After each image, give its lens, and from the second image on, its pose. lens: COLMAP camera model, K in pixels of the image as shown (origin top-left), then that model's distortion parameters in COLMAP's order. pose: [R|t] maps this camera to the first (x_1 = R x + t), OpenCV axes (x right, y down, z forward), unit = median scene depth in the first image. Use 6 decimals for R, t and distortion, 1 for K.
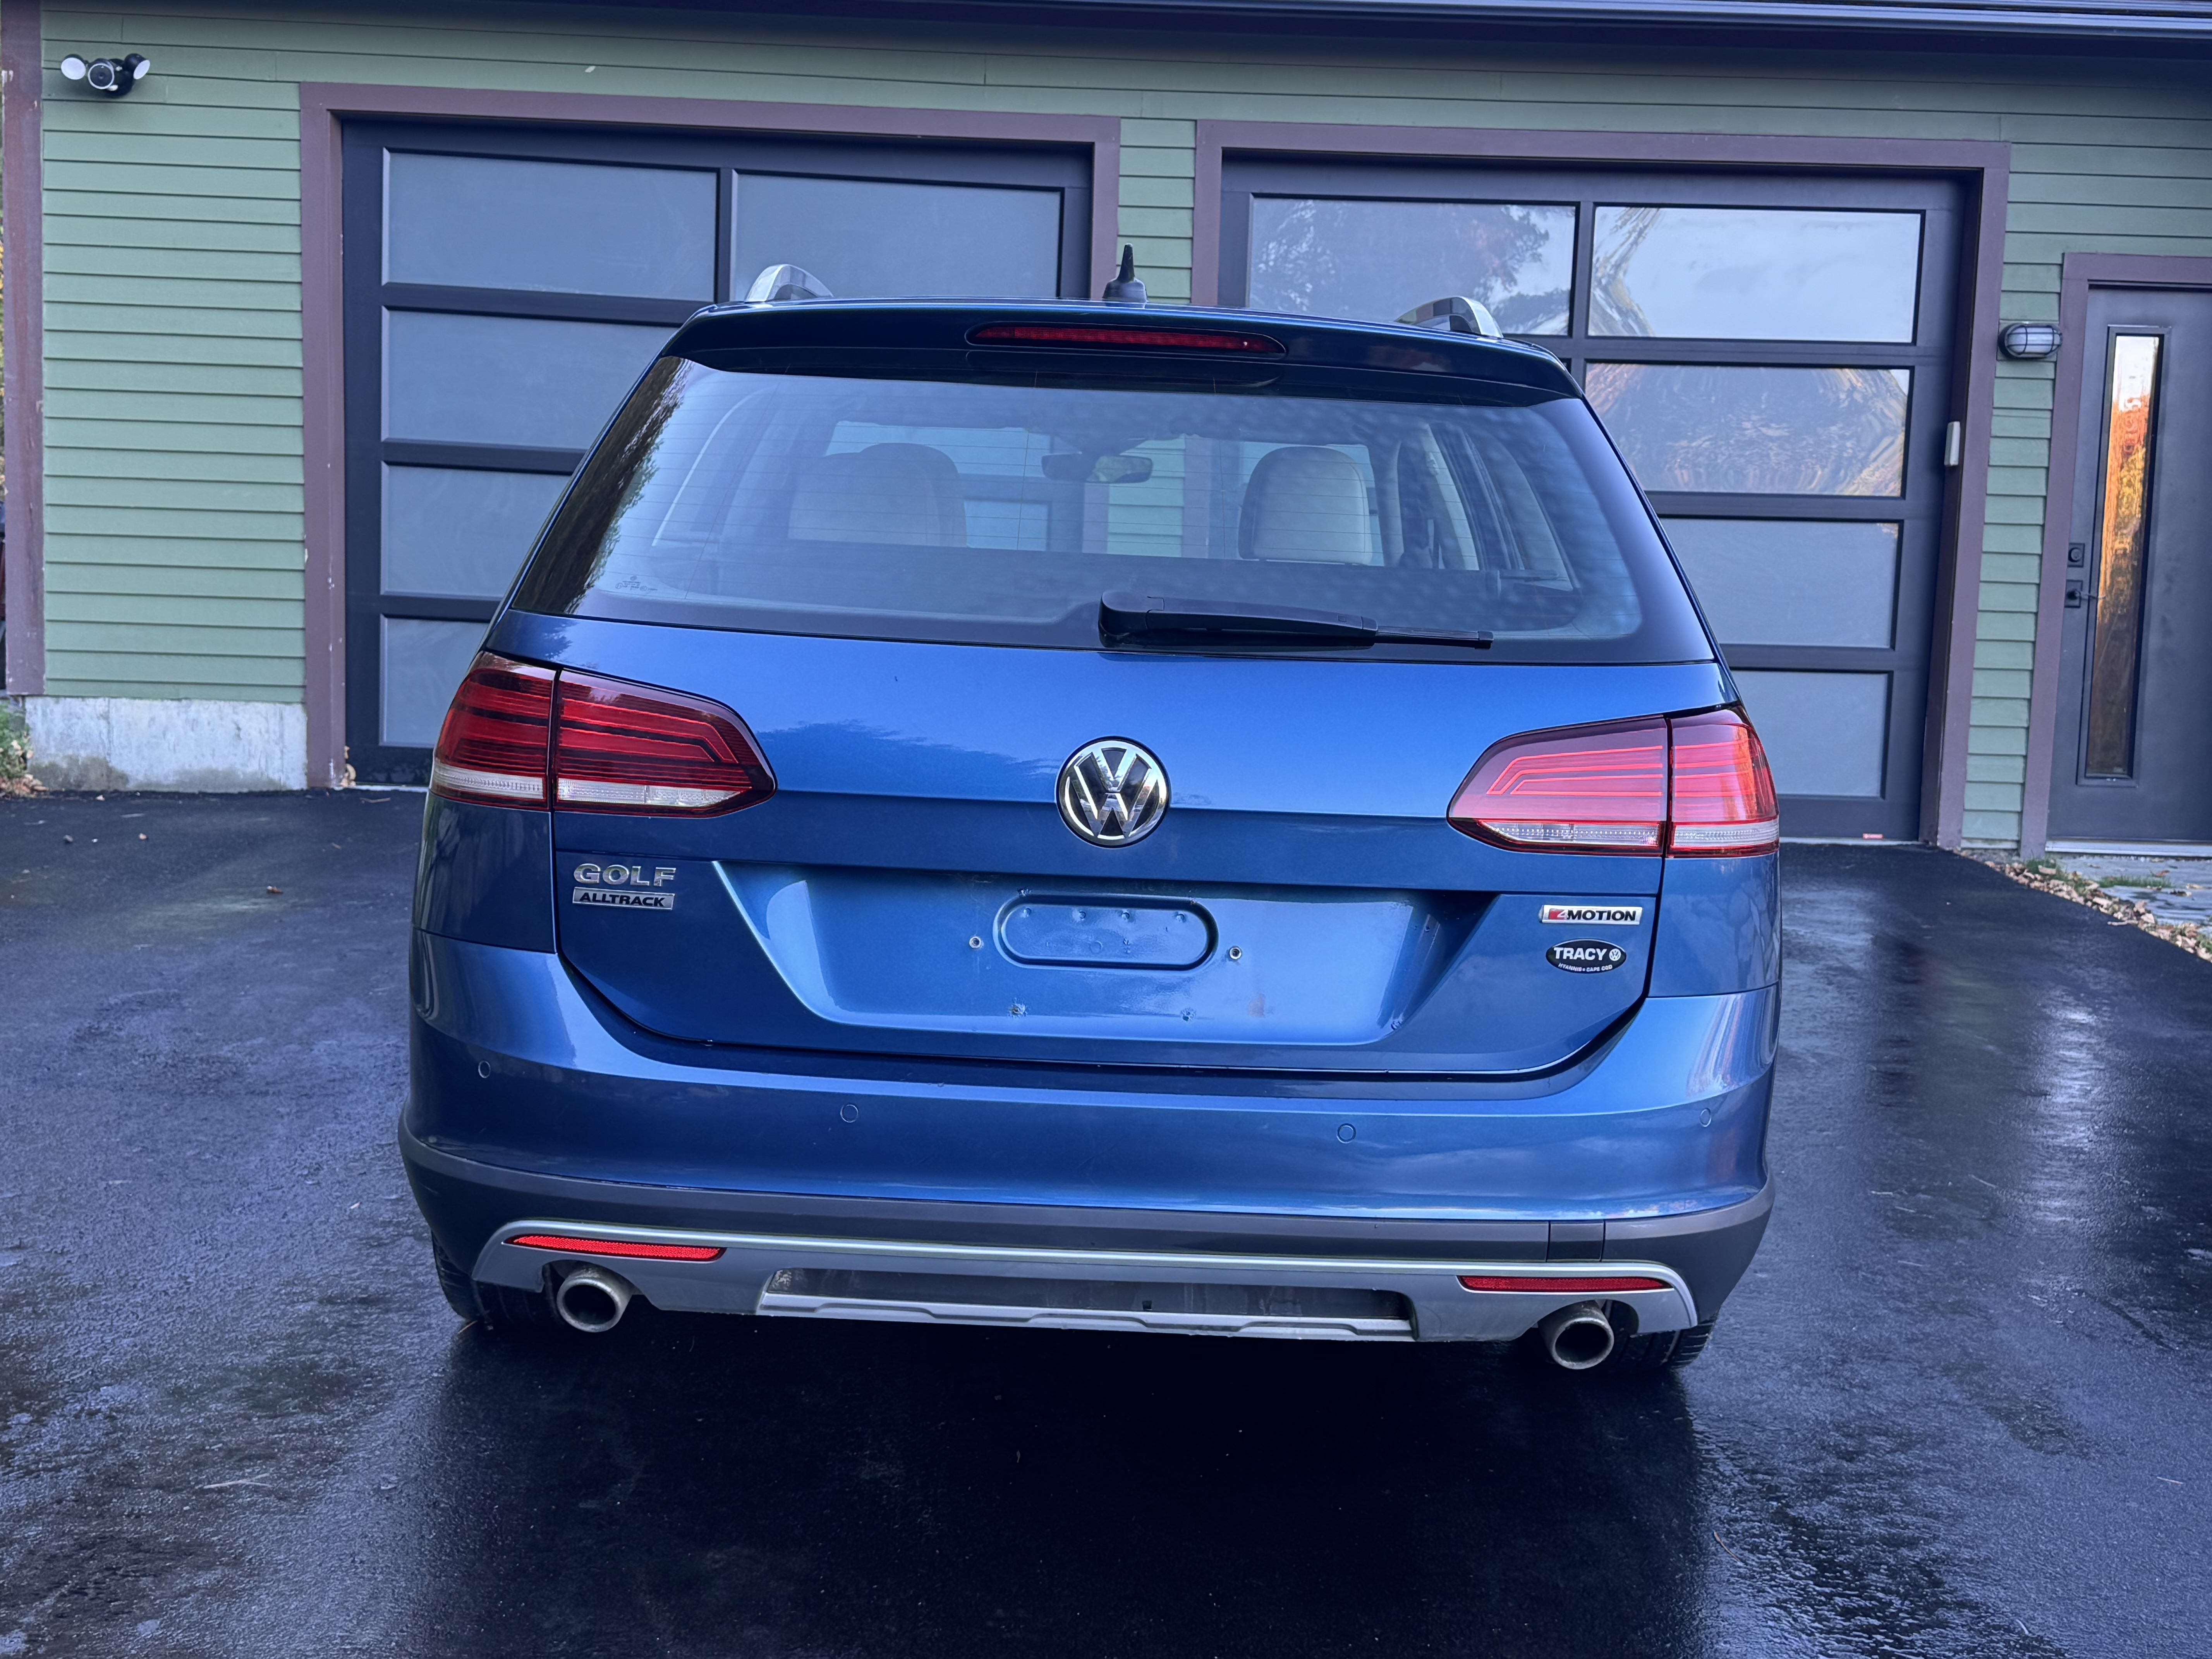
lens RADIAL K [[2406.5, 0, 1106.0], [0, 2406.5, 829.5], [0, 0, 1]] dist [0.171803, -0.372172]
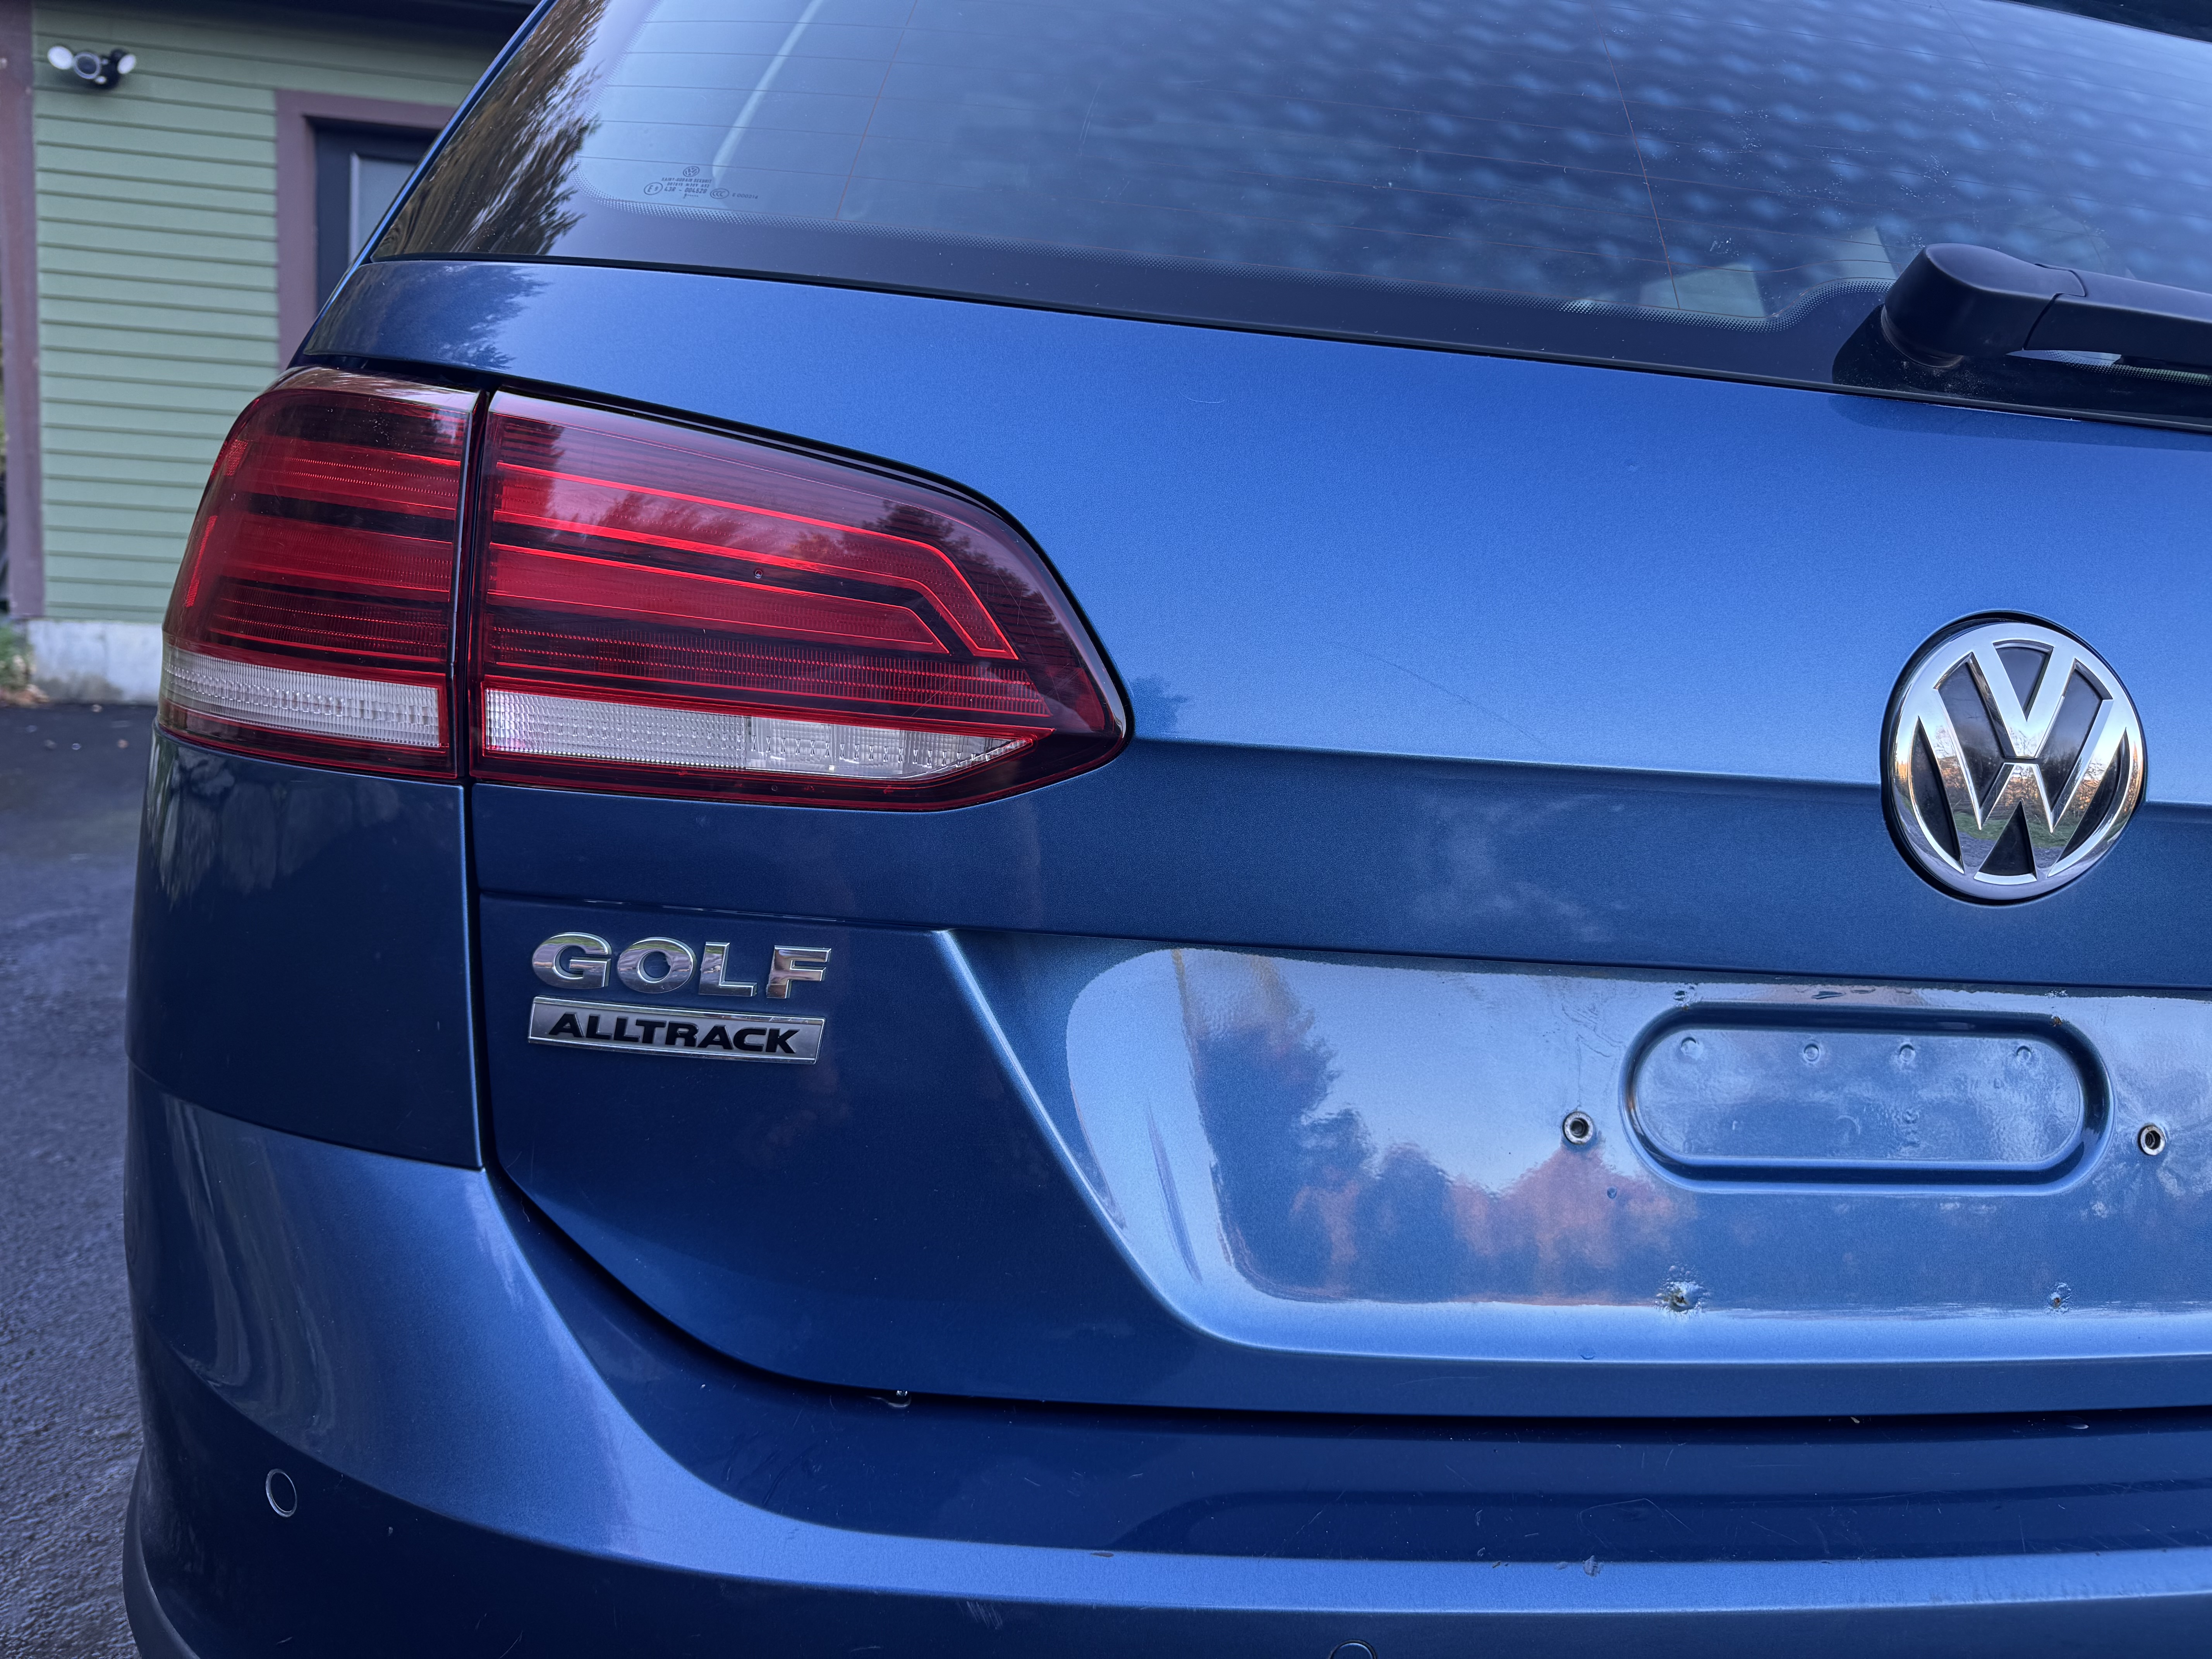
lens RADIAL K [[1476.0, 0, 1106.0], [0, 1476.0, 829.5], [0, 0, 1]] dist [0.008037, -0.026166]
pose [[0.986810, 0.008380, 0.161665, -0.170131], [-0.017964, 0.998160, 0.057917, -0.014718], [-0.160882, -0.060057, 0.985145, 0.766955]]
